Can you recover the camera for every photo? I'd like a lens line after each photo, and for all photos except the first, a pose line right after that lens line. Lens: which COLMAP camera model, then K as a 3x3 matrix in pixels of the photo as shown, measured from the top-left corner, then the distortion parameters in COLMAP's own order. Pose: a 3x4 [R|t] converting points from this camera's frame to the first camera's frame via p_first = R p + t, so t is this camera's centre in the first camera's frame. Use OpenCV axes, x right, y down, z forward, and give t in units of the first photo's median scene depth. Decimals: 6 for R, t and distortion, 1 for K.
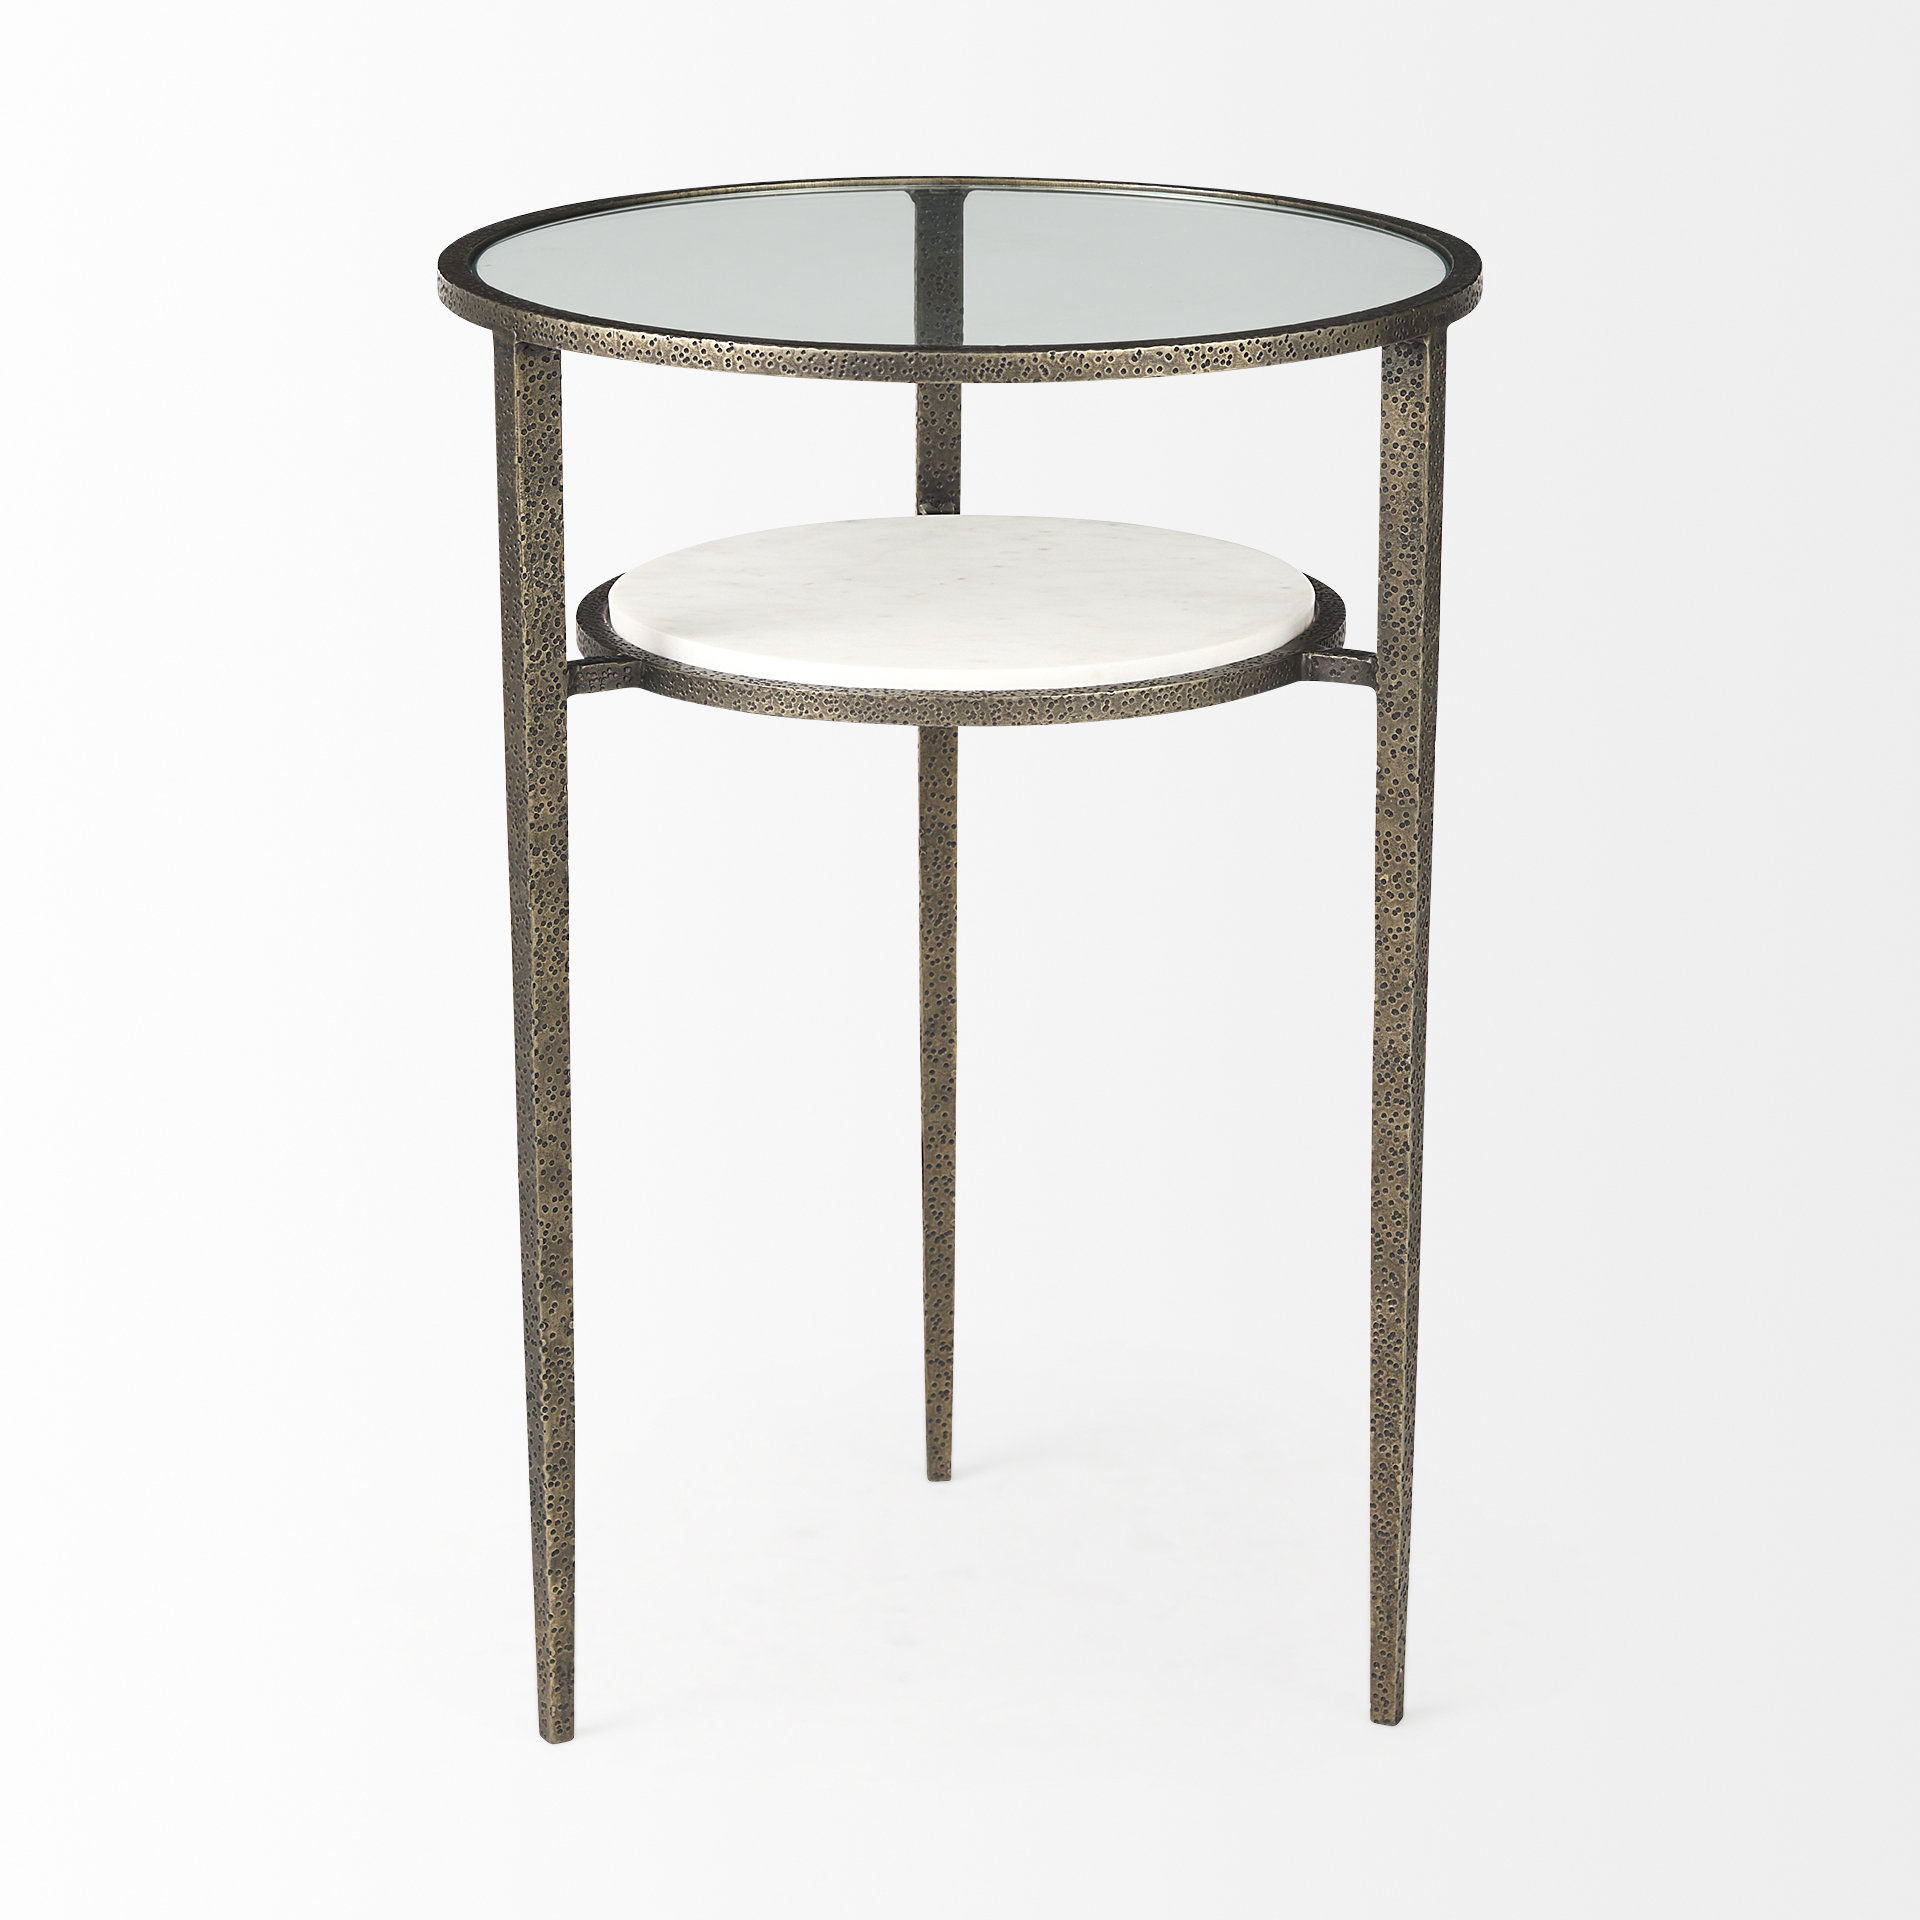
lens RADIAL K [[6689.5, 0, 1383.9], [0, 6689.5, 959.8], [0, 0, 1]] dist [0.113658, 0.690924]
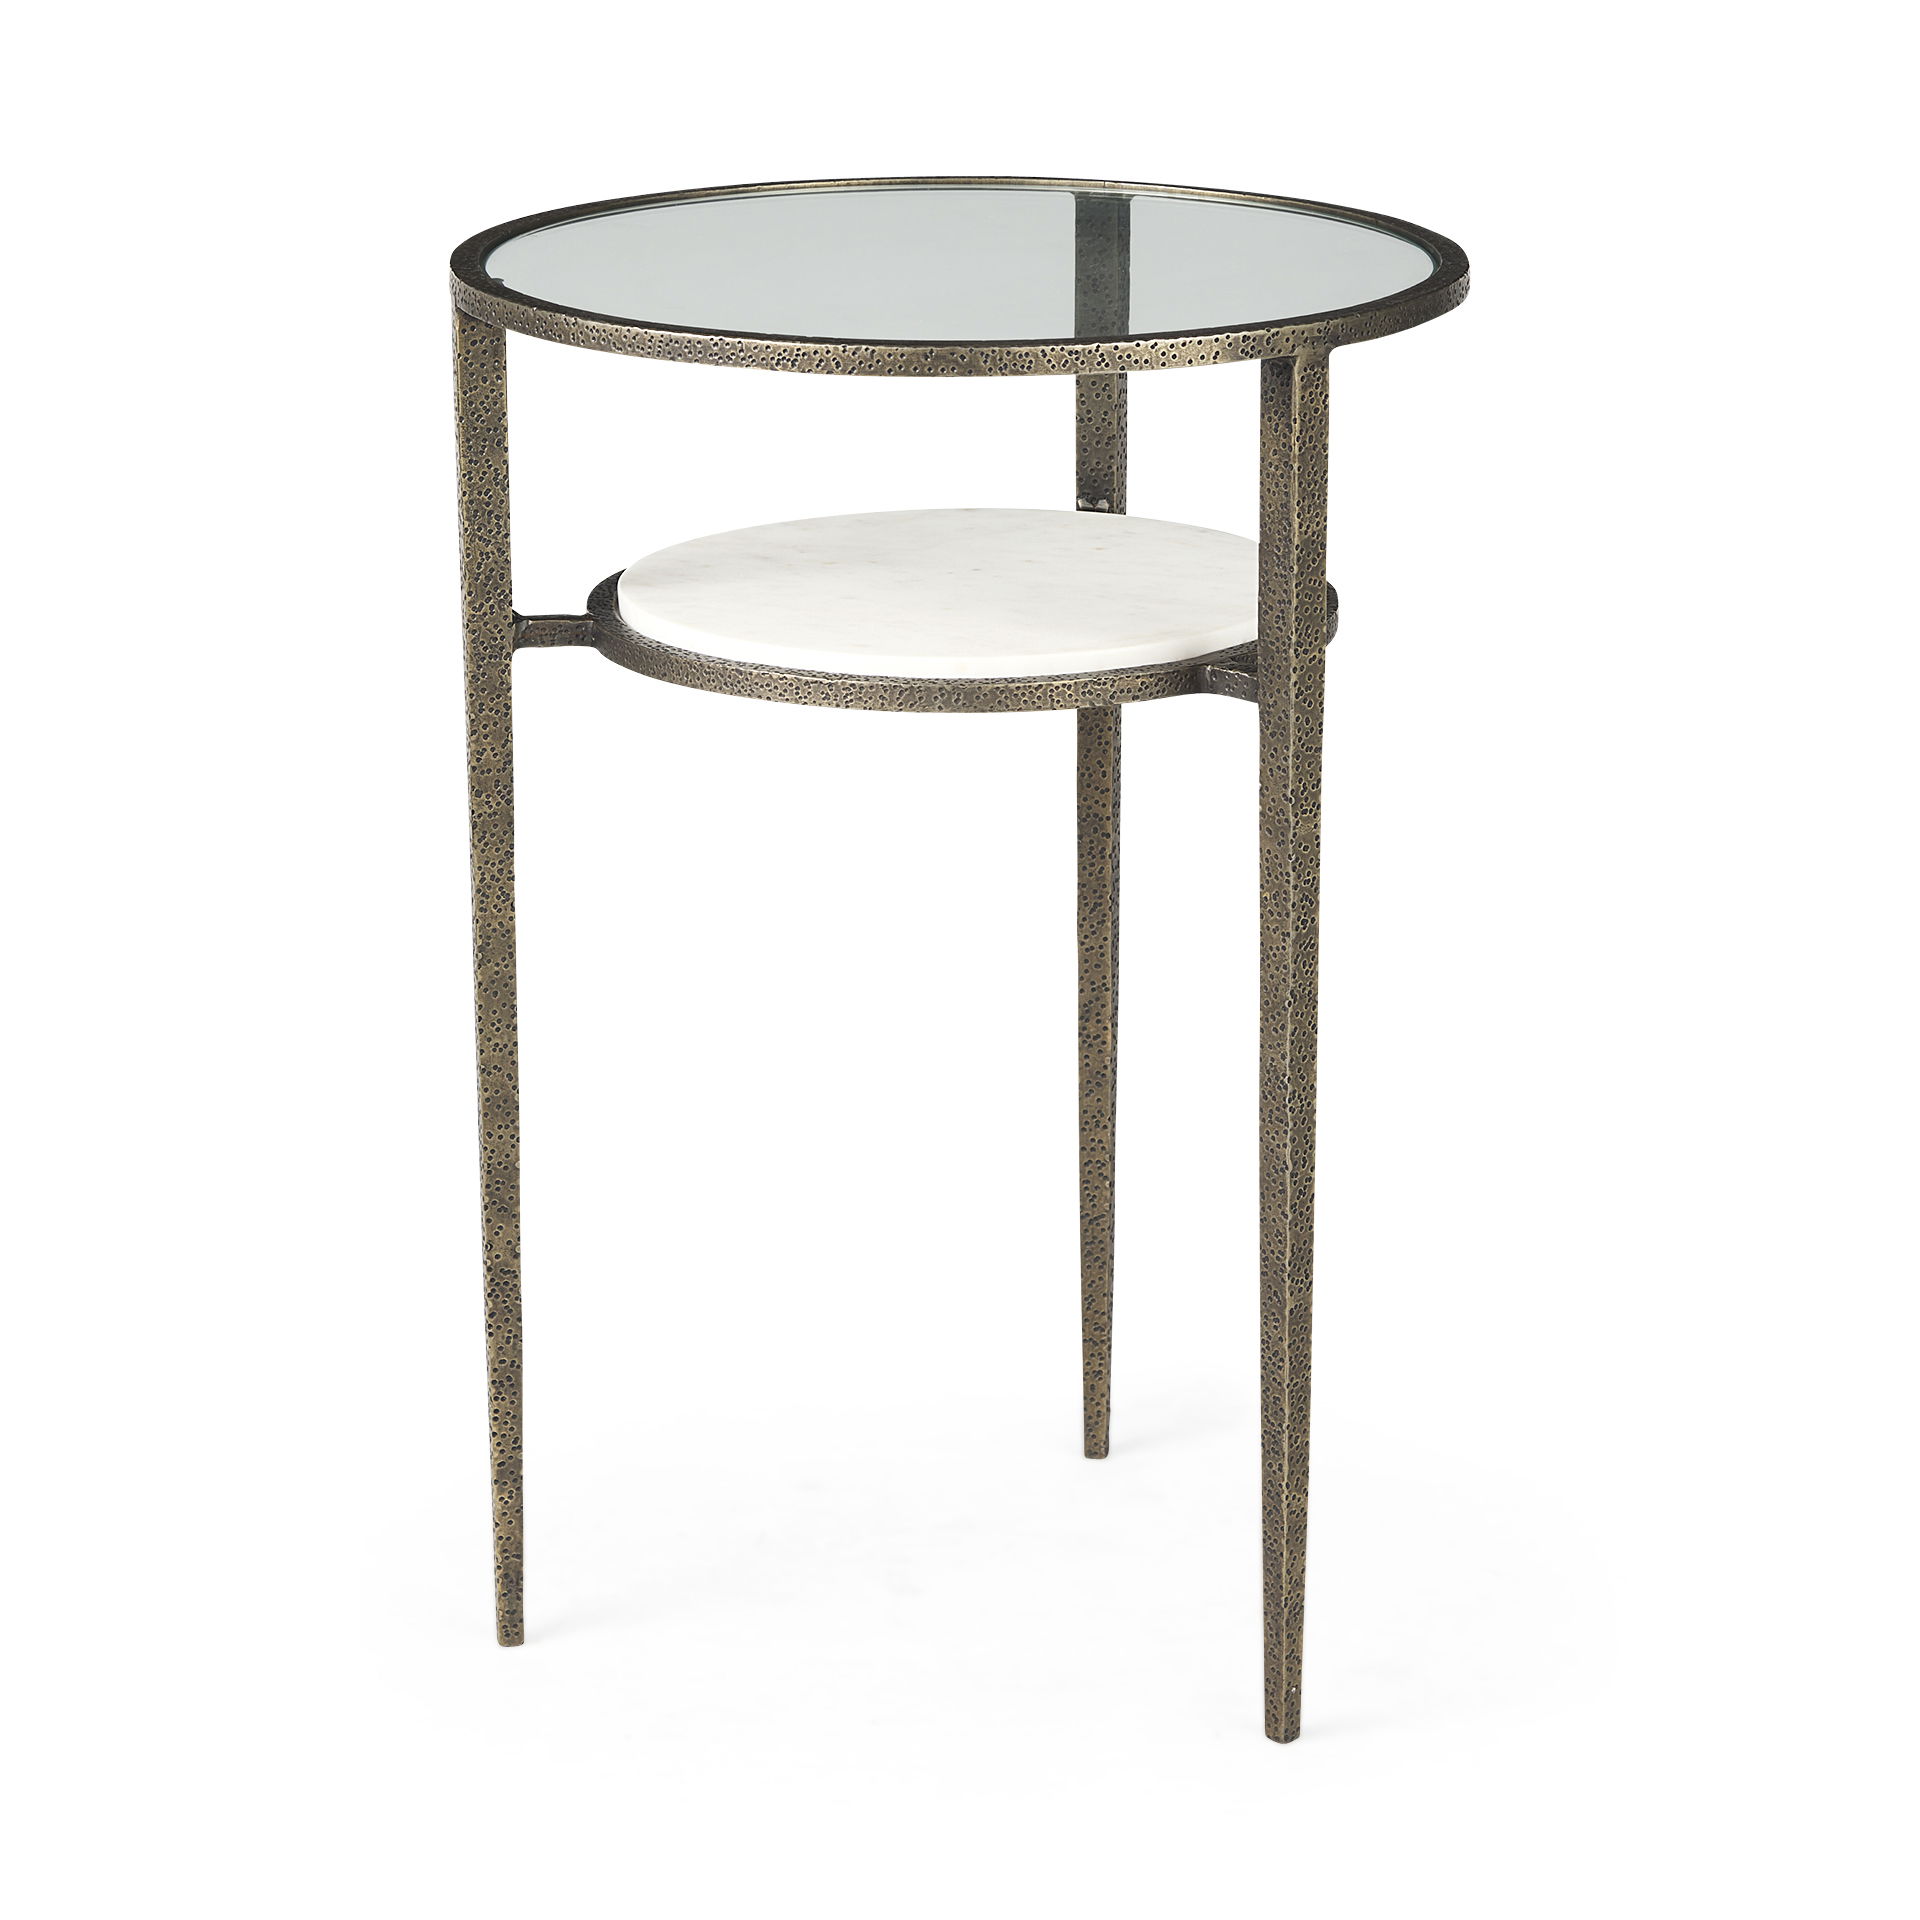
lens RADIAL K [[6689.5, 0, 1383.9], [0, 6689.5, 959.8], [0, 0, 1]] dist [0.113658, 0.690924]
pose [[0.924807, 0.095749, -0.368191, 0.386424], [-0.097670, 0.995128, 0.013461, -0.017862], [0.367686, 0.023512, 0.929653, 0.074666]]
